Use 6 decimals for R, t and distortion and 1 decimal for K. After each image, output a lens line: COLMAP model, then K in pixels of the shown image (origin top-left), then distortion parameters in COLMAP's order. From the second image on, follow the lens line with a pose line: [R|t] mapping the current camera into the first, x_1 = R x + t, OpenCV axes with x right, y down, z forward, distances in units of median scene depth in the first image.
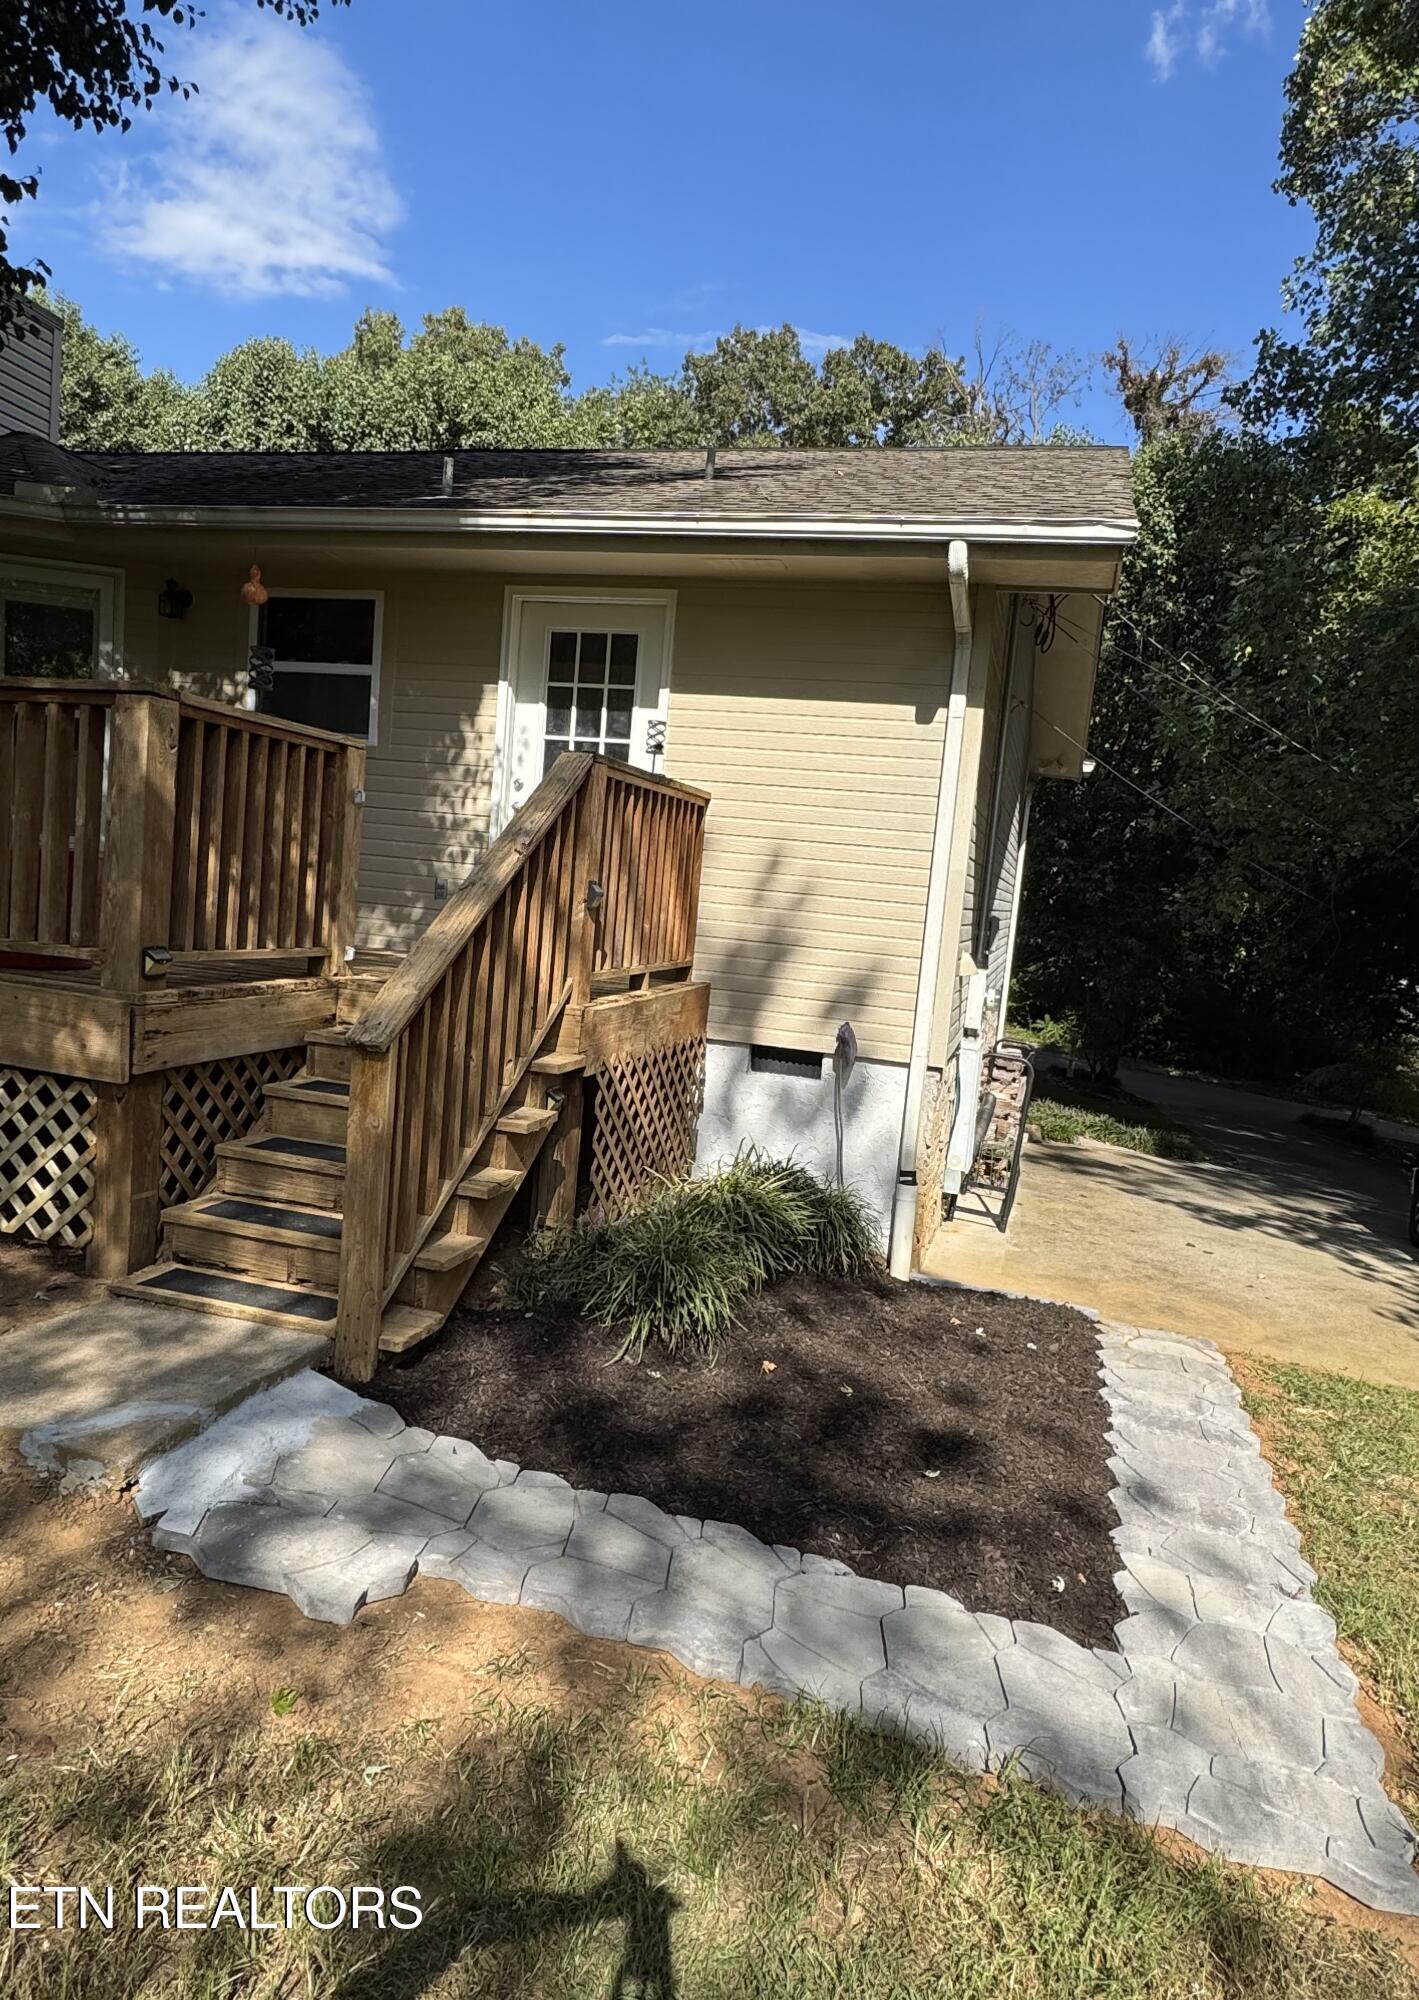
lens RADIAL K [[1189.2, 0, 709.5], [0, 1189.2, 1000.0], [0, 0, 1]] dist [-0.001923, -0.000216]
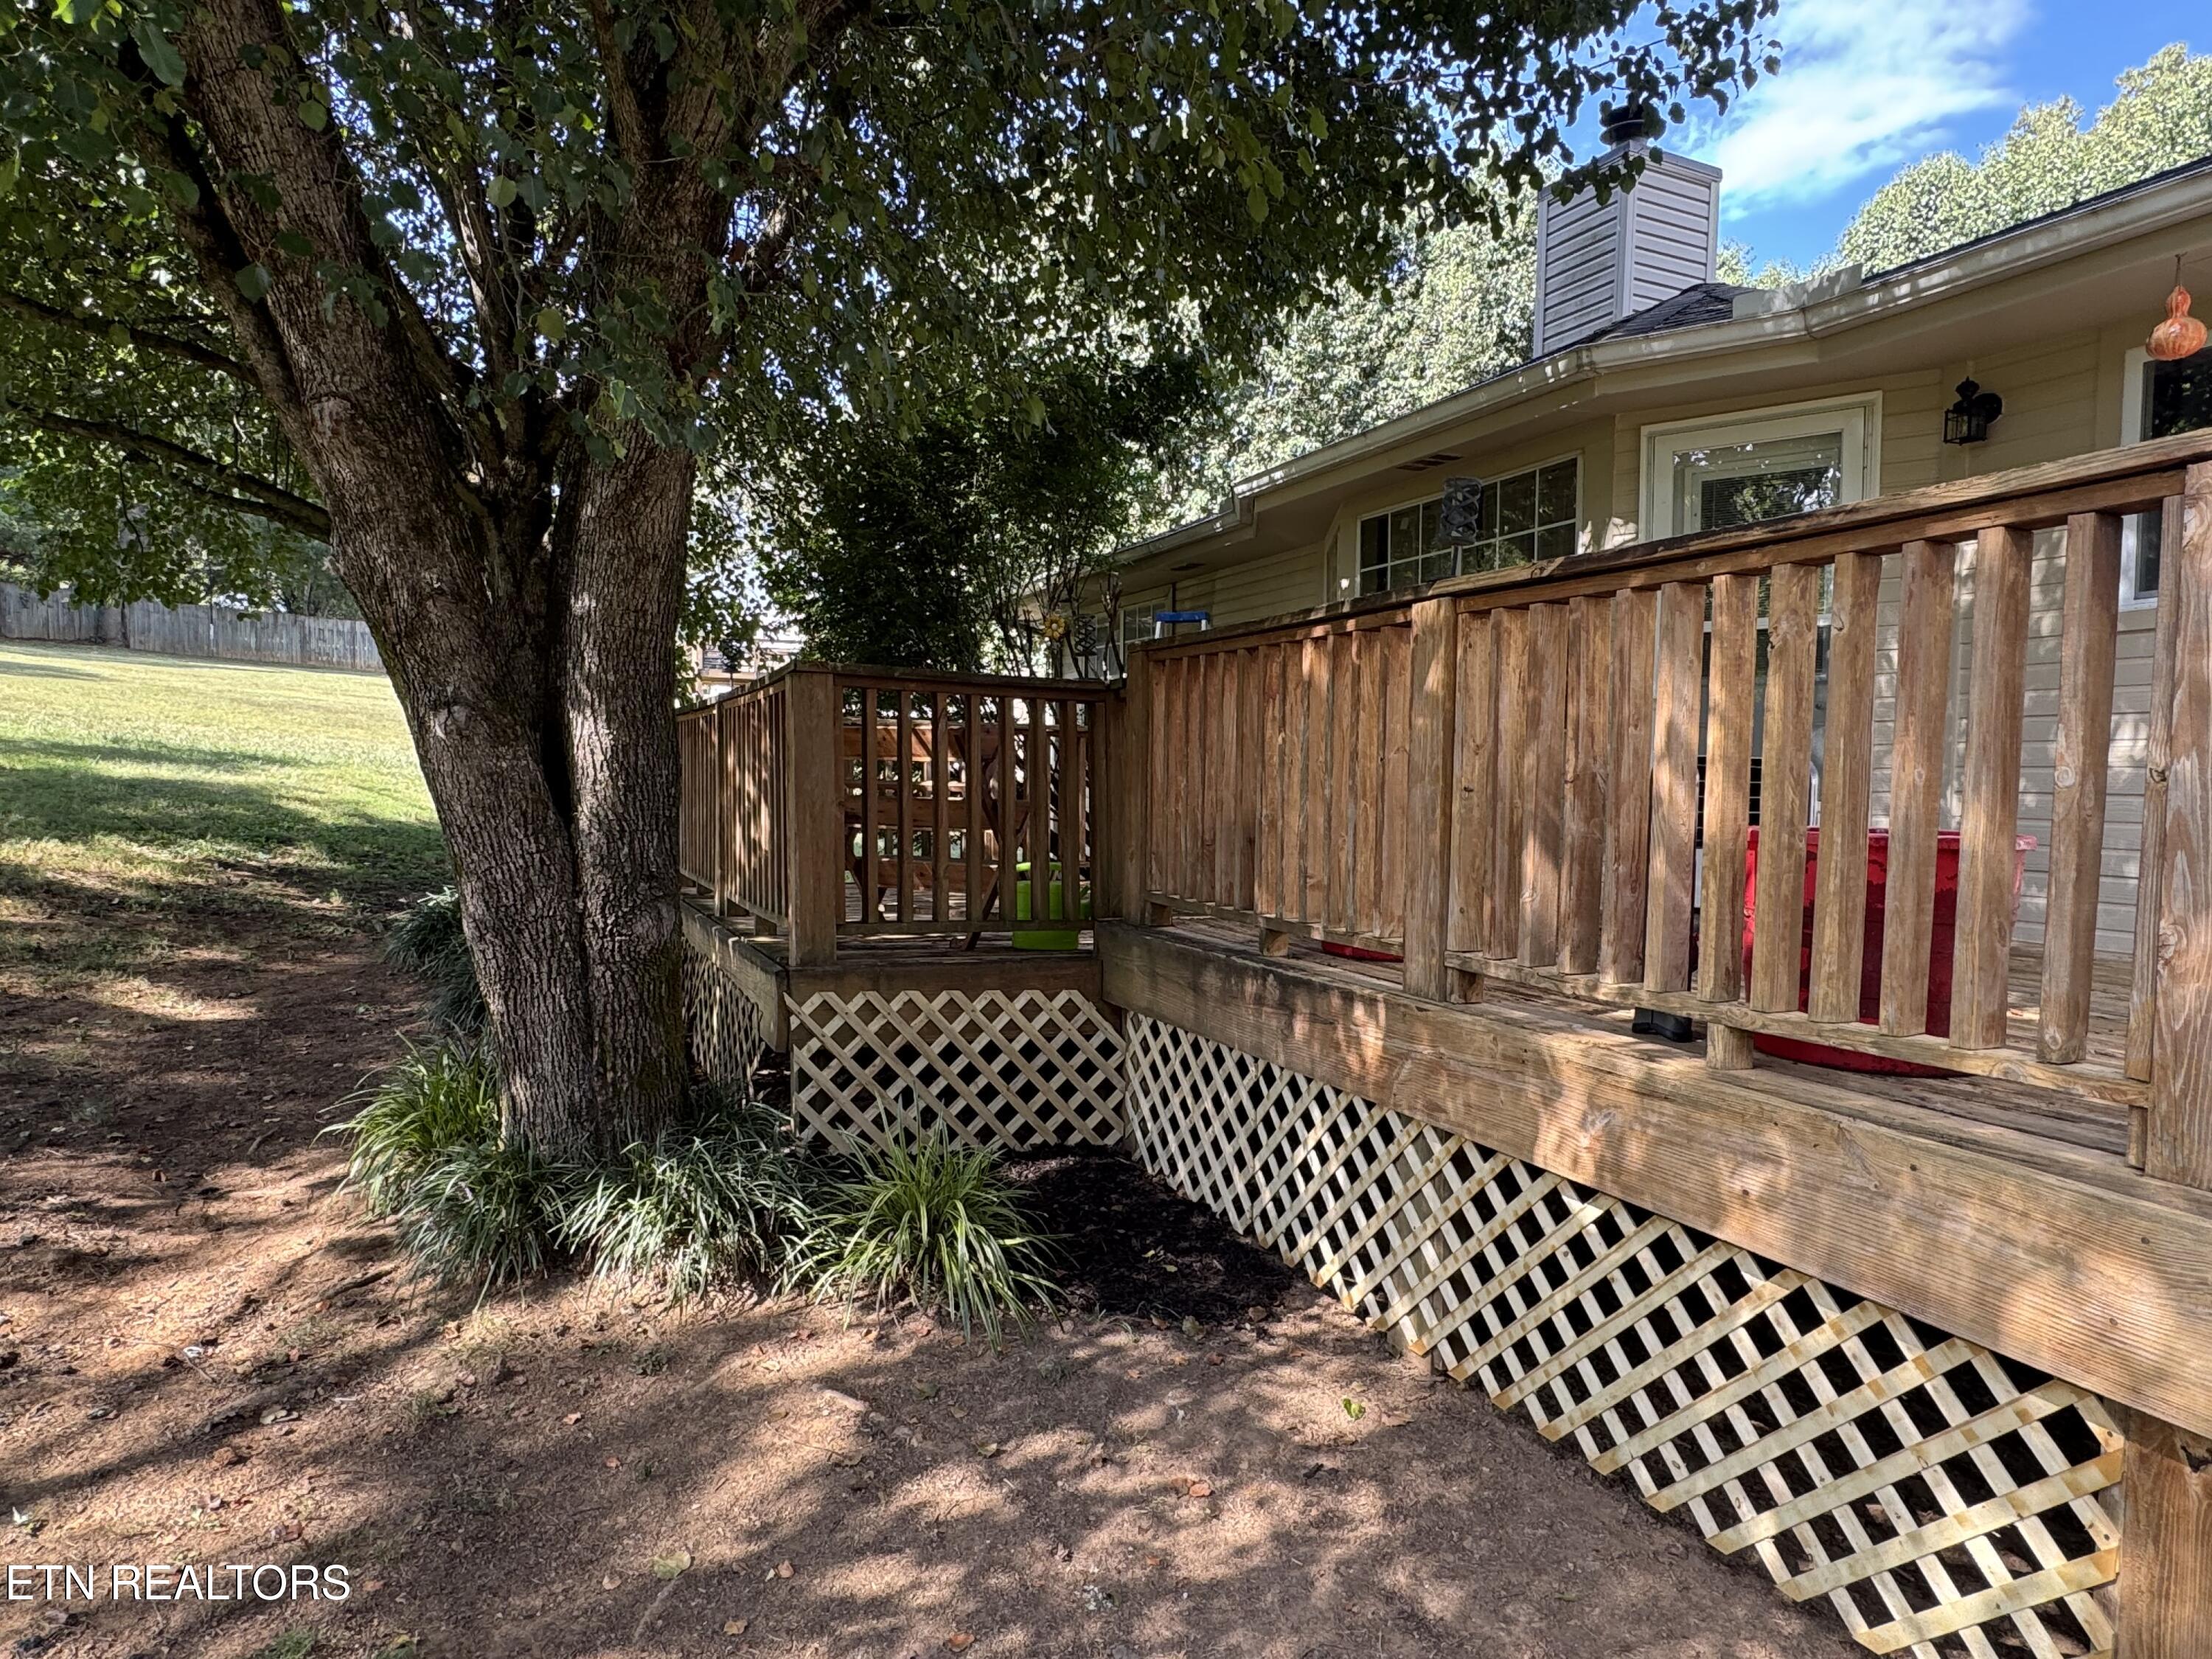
lens RADIAL K [[1346.3, 0, 1106.0], [0, 1346.3, 829.5], [0, 0, 1]] dist [-0.000980, -0.000507]
pose [[0.640356, -0.047747, -0.766592, -0.366194], [-0.040369, 0.994594, -0.095670, -0.066966], [0.767016, 0.092209, 0.634967, 0.405538]]
